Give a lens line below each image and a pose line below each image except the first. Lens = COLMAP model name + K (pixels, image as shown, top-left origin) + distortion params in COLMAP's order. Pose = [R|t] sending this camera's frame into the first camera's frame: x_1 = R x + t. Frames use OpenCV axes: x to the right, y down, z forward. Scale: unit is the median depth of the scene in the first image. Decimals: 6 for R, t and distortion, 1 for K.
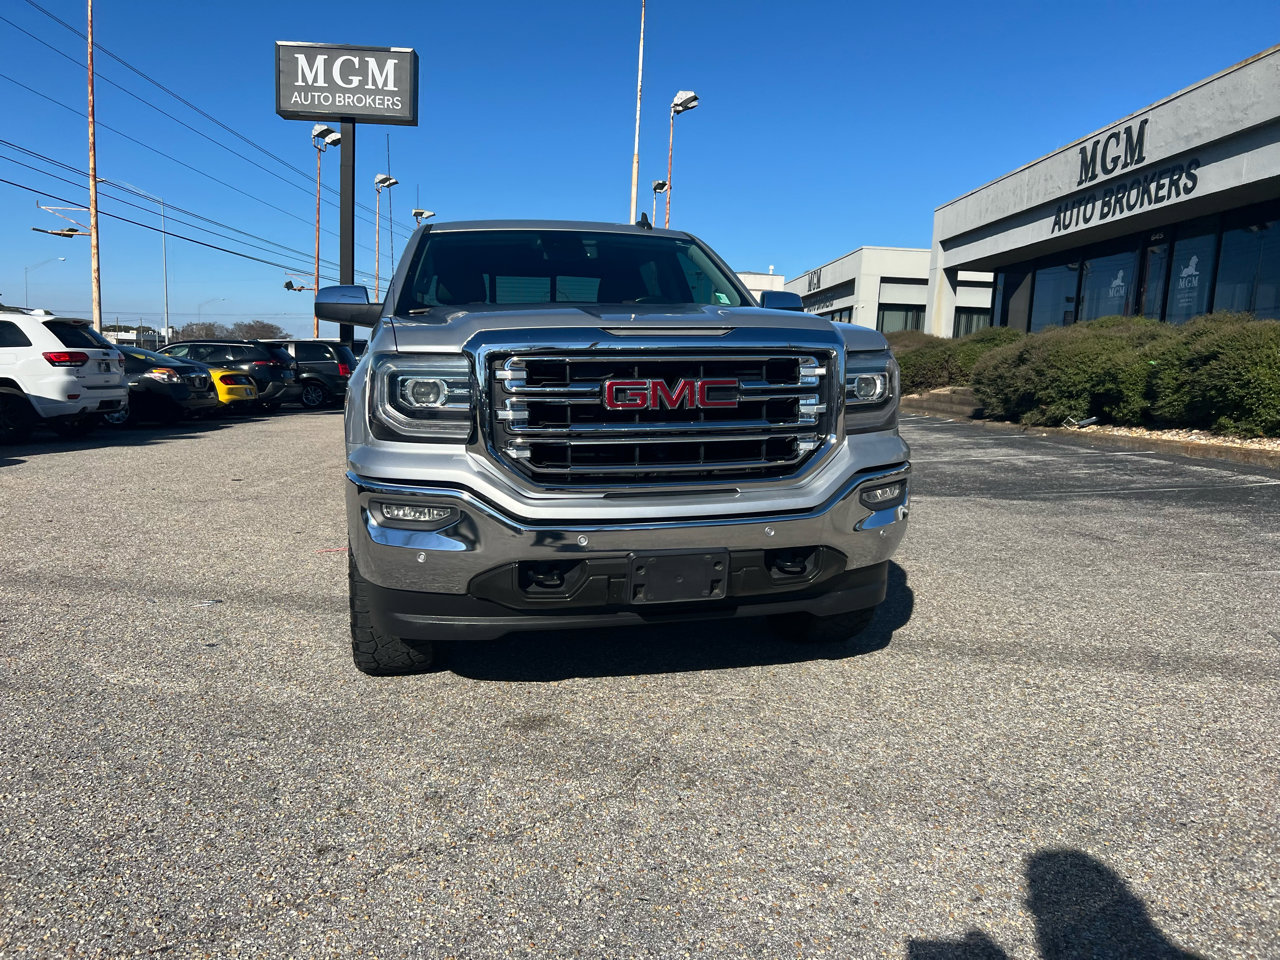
lens RADIAL K [[962.0, 0, 631.1], [0, 962.0, 478.2], [0, 0, 1]] dist [0.043222, -0.044075]
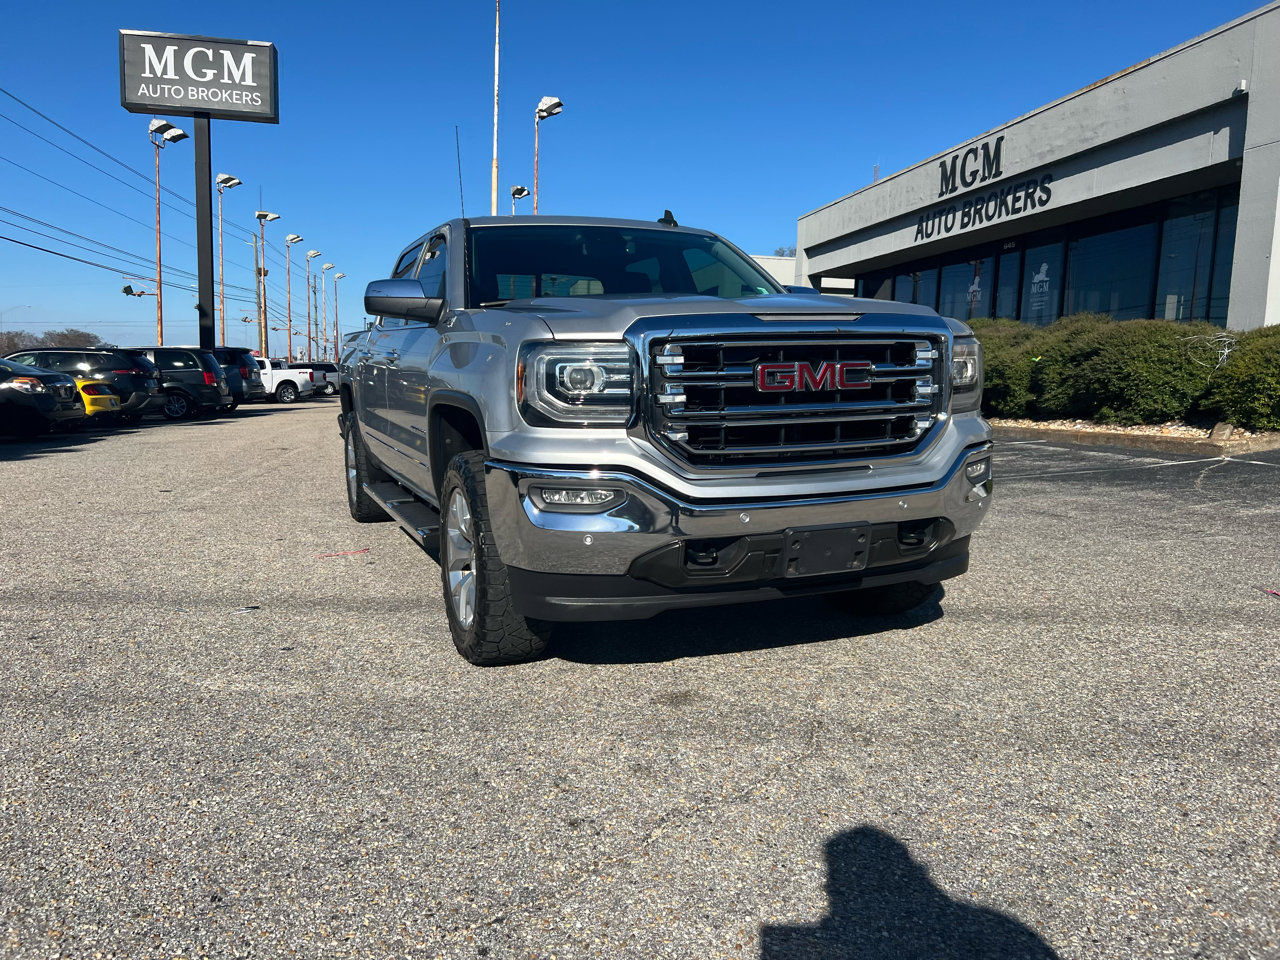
lens RADIAL K [[962.0, 0, 629.2], [0, 962.0, 481.2], [0, 0, 1]] dist [0.043222, -0.044075]
pose [[0.987644, -0.029252, 0.153961, -0.067452], [0.029861, 0.999553, -0.001648, 0.004710], [-0.153844, 0.006225, 0.988075, -0.002401]]
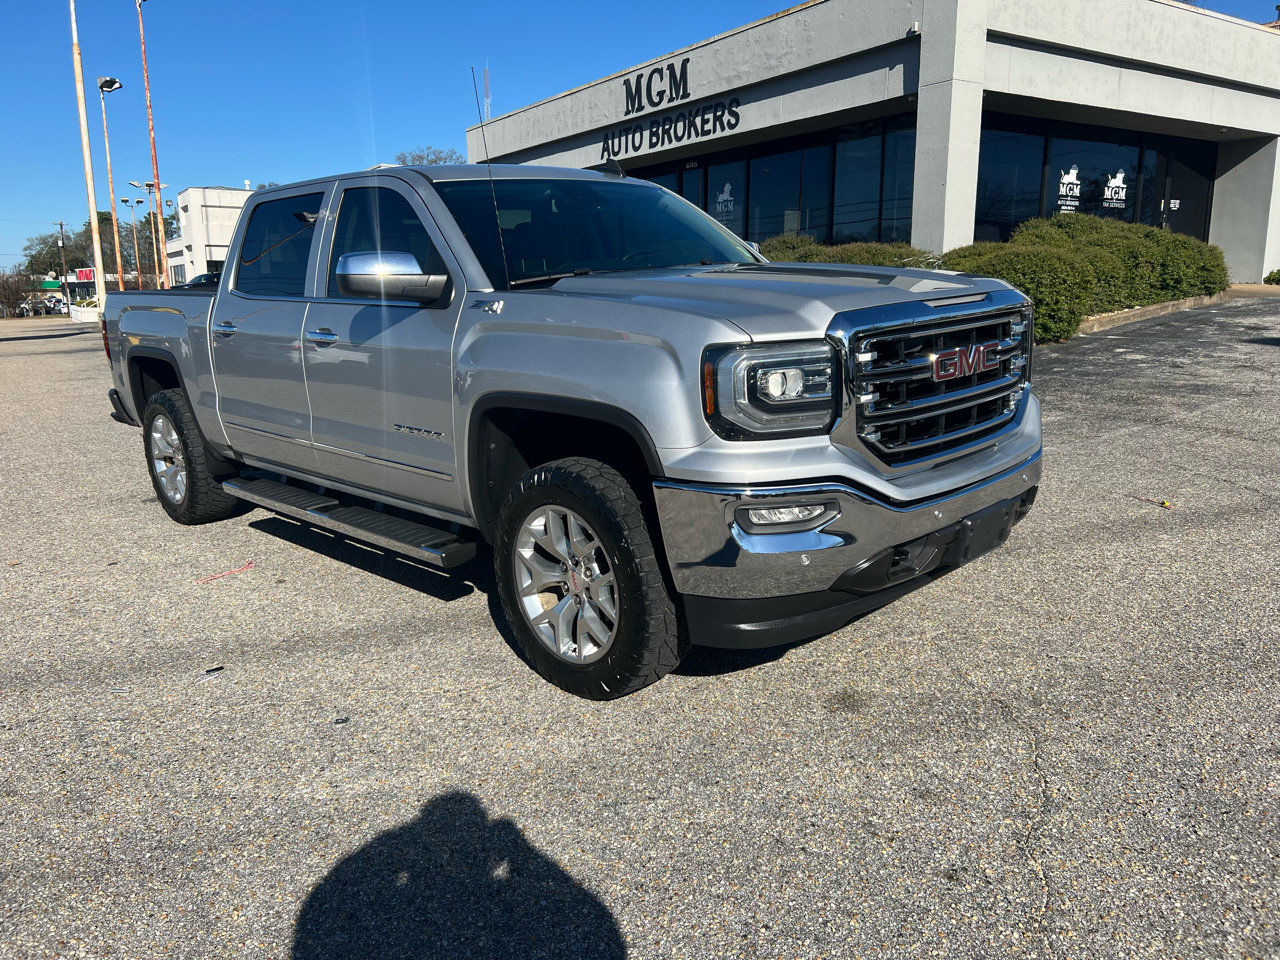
lens RADIAL K [[962.0, 0, 642.3], [0, 962.0, 473.9], [0, 0, 1]] dist [0.043222, -0.044075]
pose [[0.852654, -0.145624, 0.501772, -0.166139], [0.105646, 0.988589, 0.107385, -0.024091], [-0.511684, -0.038552, 0.858308, 0.057367]]
